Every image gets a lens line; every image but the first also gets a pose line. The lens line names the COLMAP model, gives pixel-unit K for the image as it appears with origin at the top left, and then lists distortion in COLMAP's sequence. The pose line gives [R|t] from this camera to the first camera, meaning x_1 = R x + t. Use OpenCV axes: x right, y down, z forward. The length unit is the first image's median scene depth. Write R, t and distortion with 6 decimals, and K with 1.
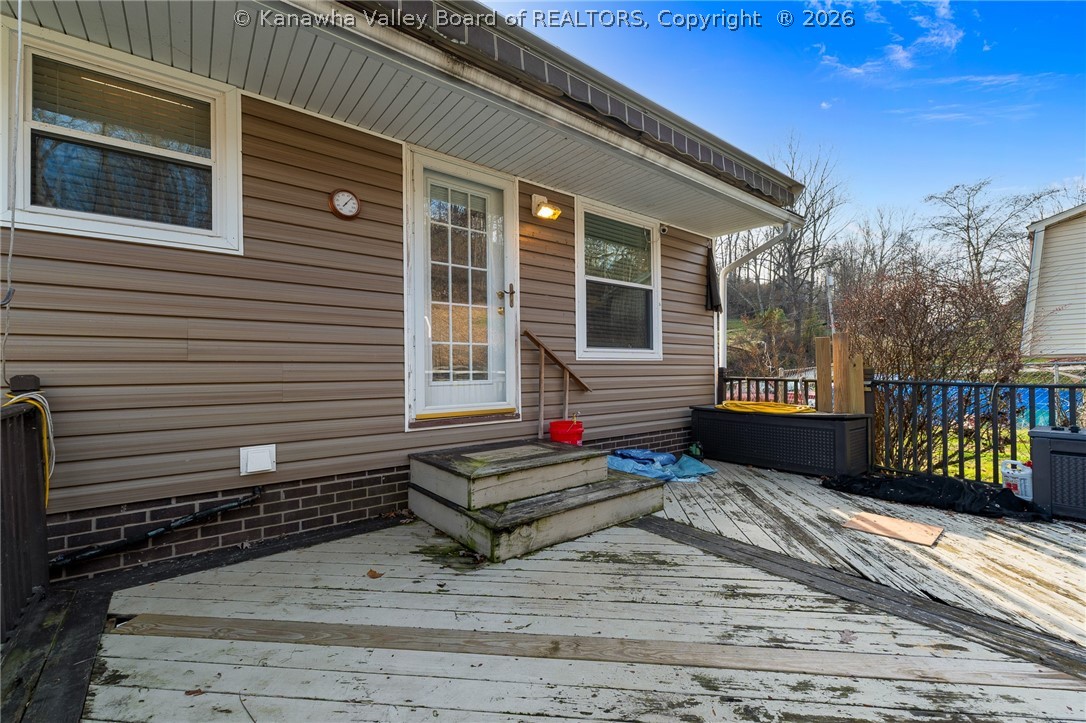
lens RADIAL K [[458.1, 0, 543.0], [0, 458.1, 361.5], [0, 0, 1]] dist [-0.000604, -0.000131]
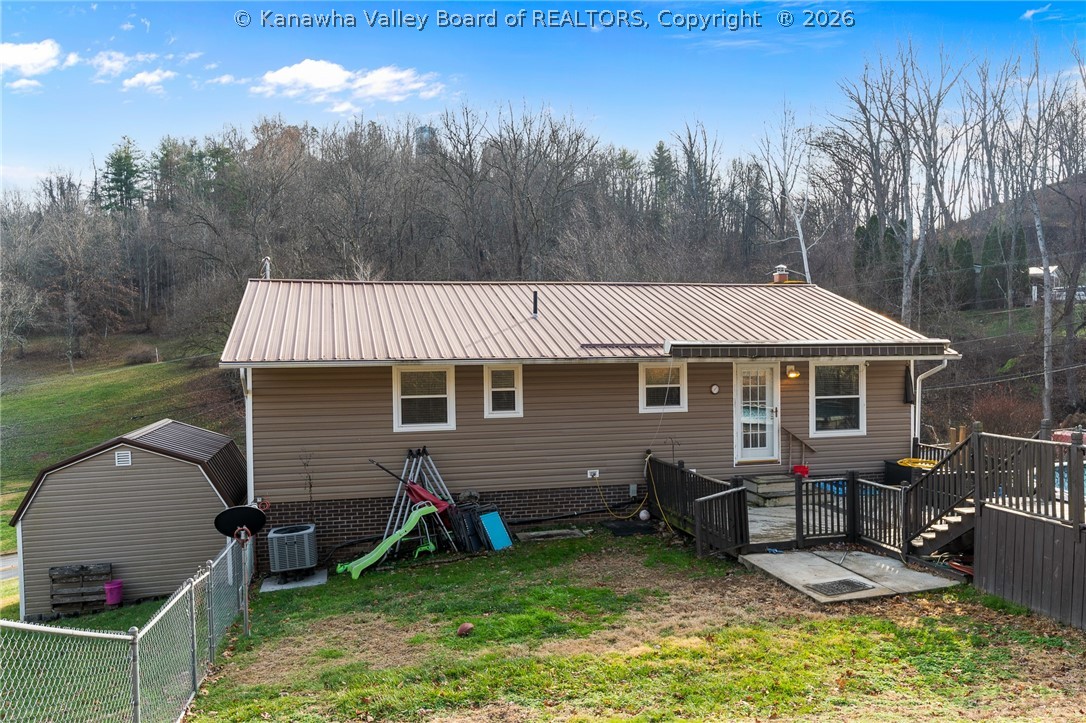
lens RADIAL K [[820.8, 0, 543.0], [0, 820.8, 361.5], [0, 0, 1]] dist [0.005837, 0.001753]
pose [[0.911615, 0.011444, -0.410885, 0.718810], [0.008803, 0.998840, 0.047350, -0.774480], [0.410950, -0.046782, 0.910457, -4.207180]]
